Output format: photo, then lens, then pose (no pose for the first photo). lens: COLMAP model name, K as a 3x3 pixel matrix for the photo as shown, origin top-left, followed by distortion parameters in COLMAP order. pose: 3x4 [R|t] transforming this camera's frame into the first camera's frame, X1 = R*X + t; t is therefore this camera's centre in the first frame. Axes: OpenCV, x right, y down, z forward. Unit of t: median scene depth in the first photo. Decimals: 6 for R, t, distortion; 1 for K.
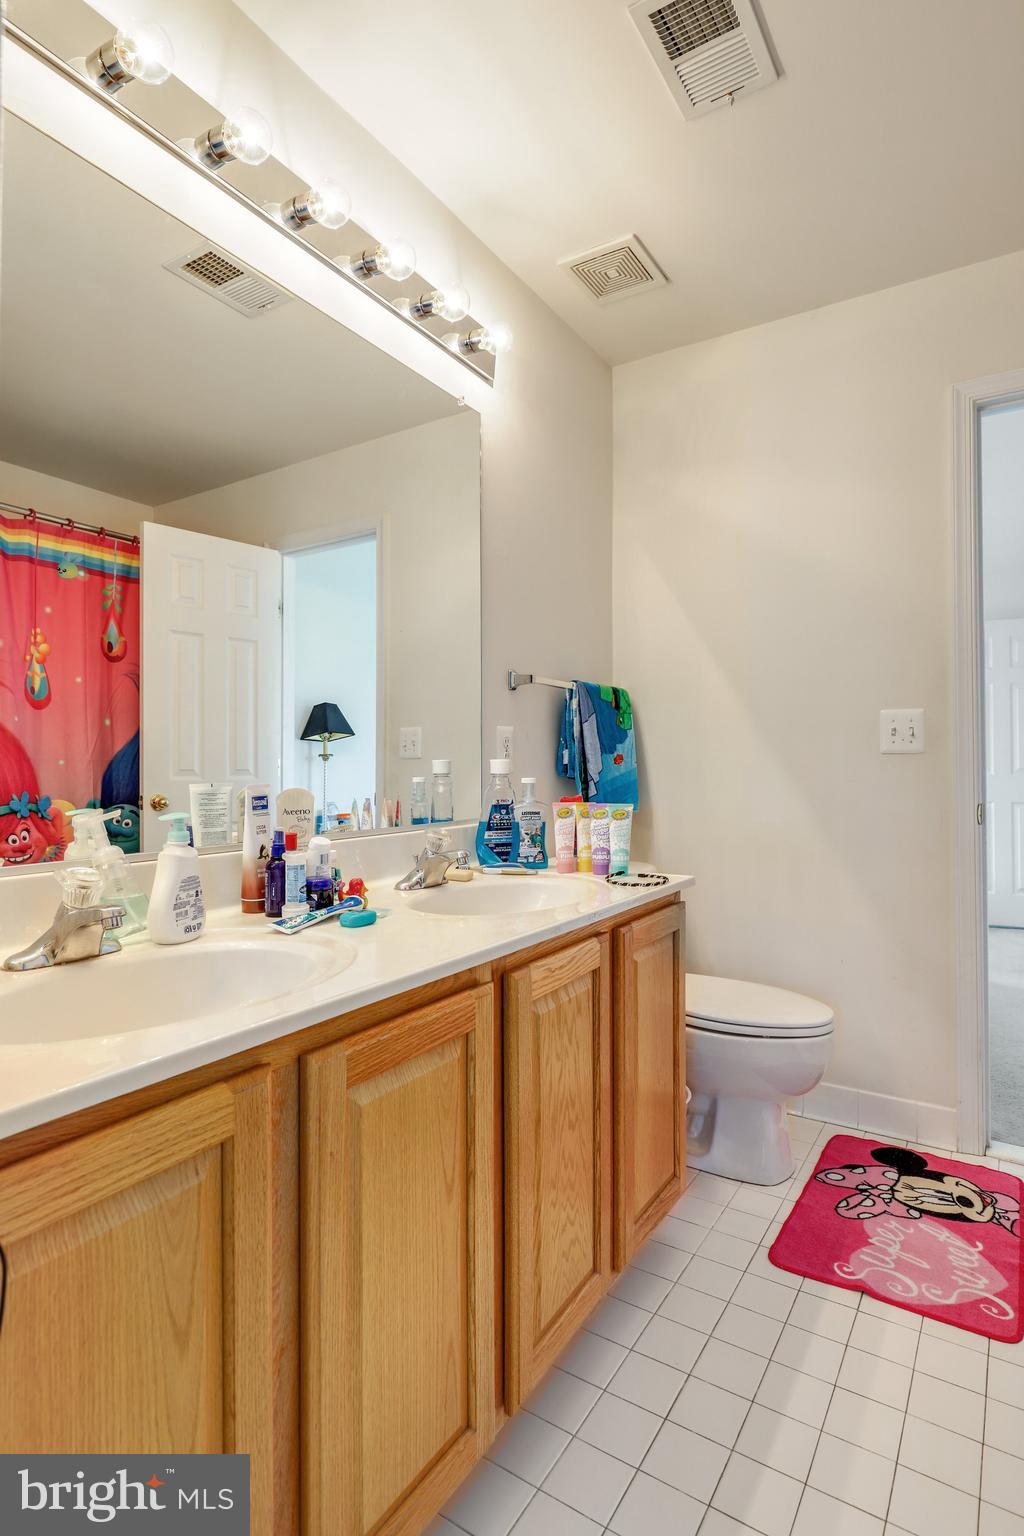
lens RADIAL K [[804.3, 0, 508.1], [0, 804.3, 758.6], [0, 0, 1]] dist [0.005961, 0.000528]
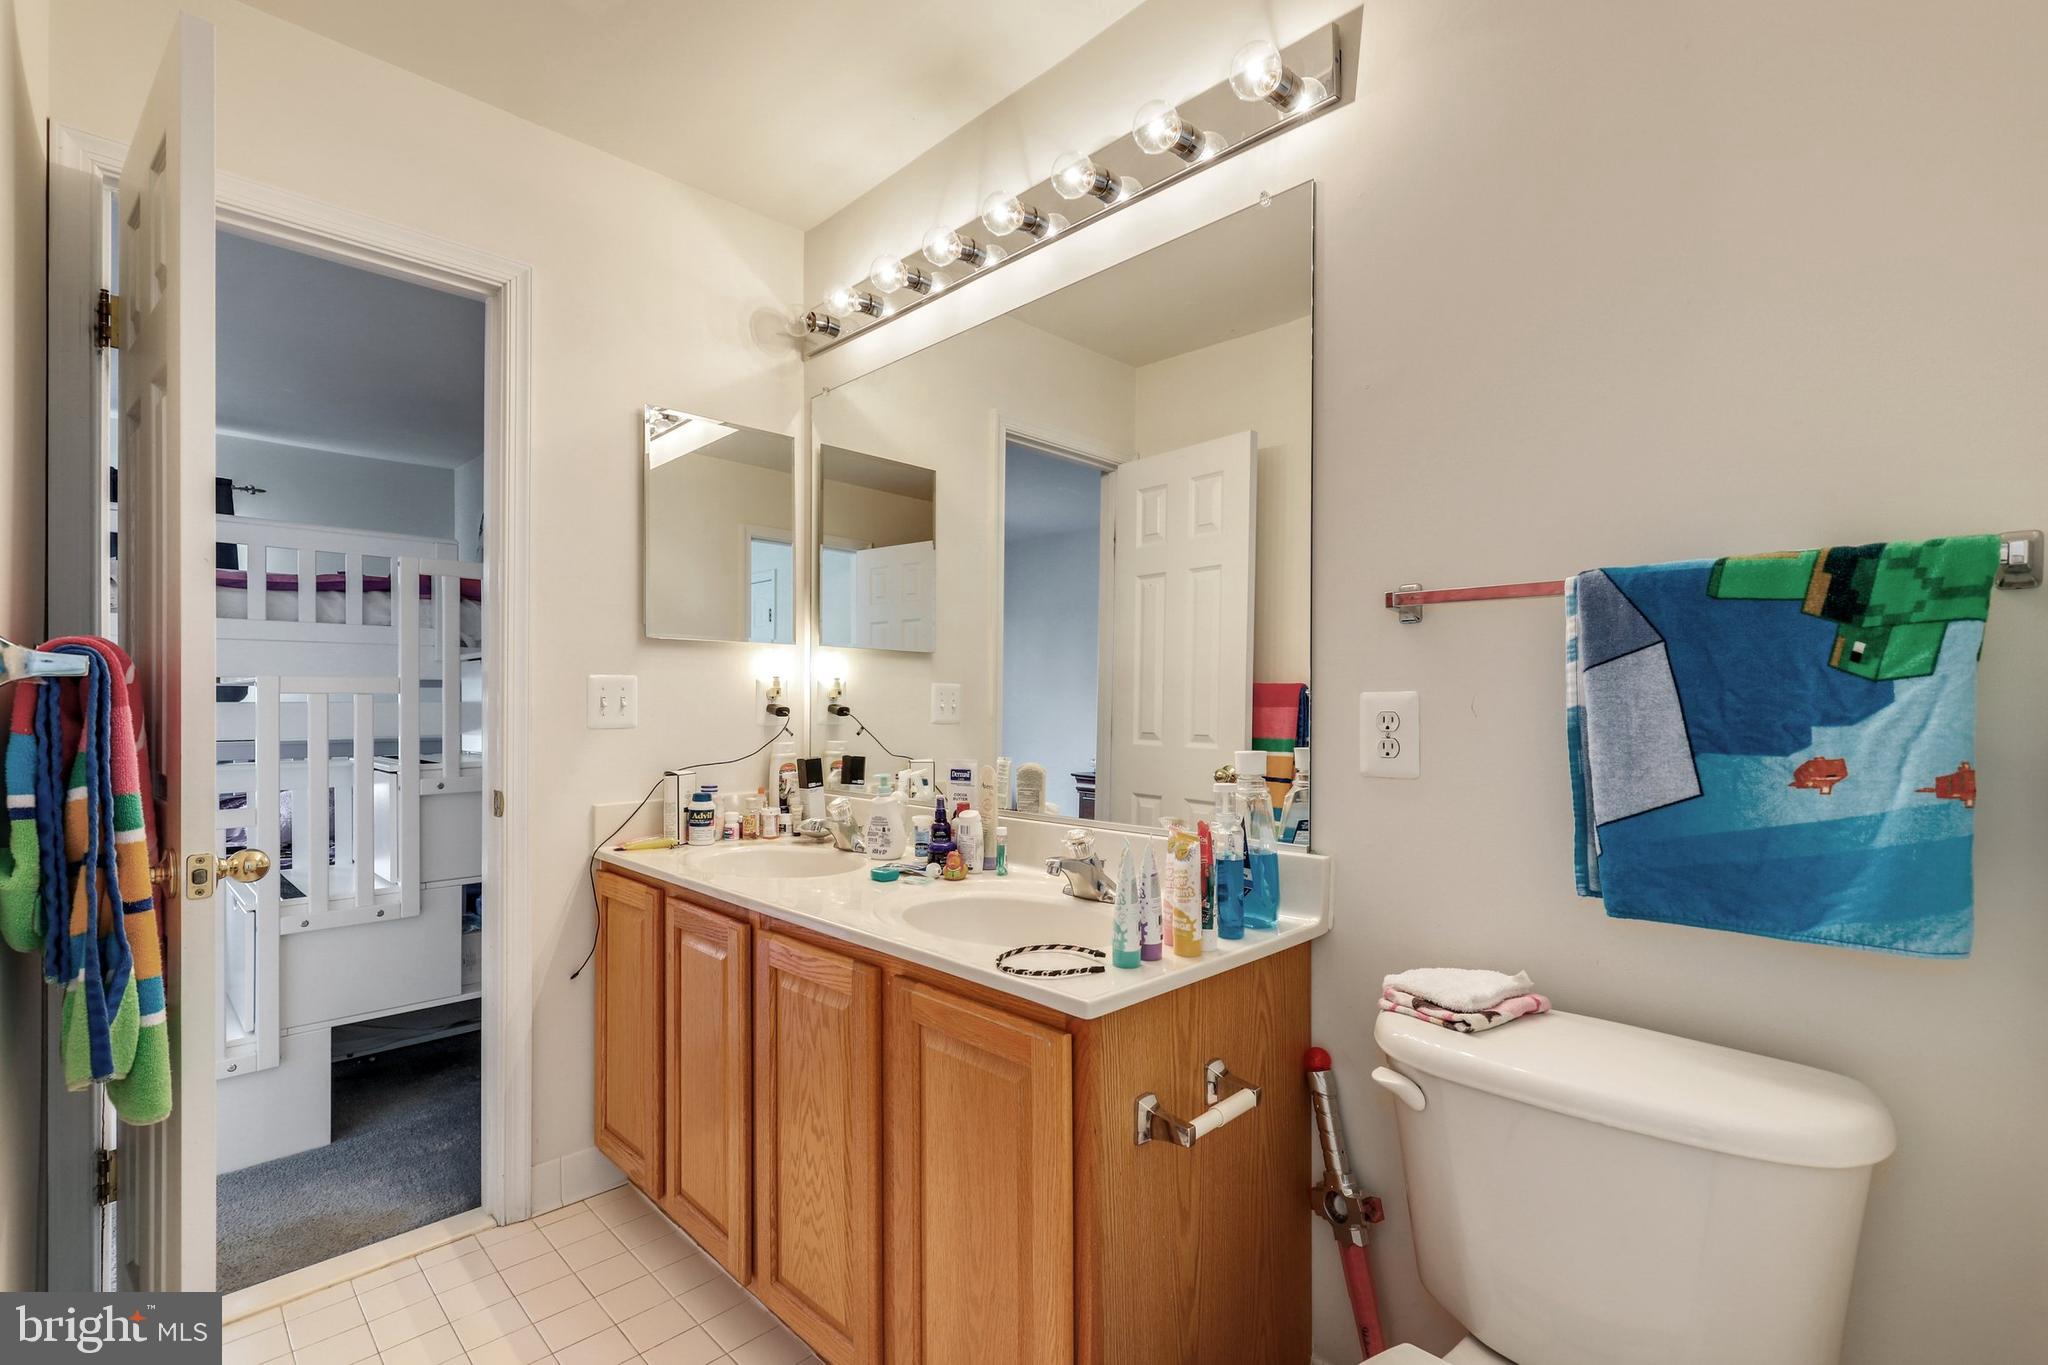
lens RADIAL K [[923.1, 0, 1021.2], [0, 923.1, 700.2], [0, 0, 1]] dist [-0.004320, -0.000182]
pose [[-0.228930, 0.009745, -0.973394, 1.004670], [0.017723, 0.999826, 0.005841, -0.063982], [0.973282, -0.015914, -0.229062, 1.359873]]
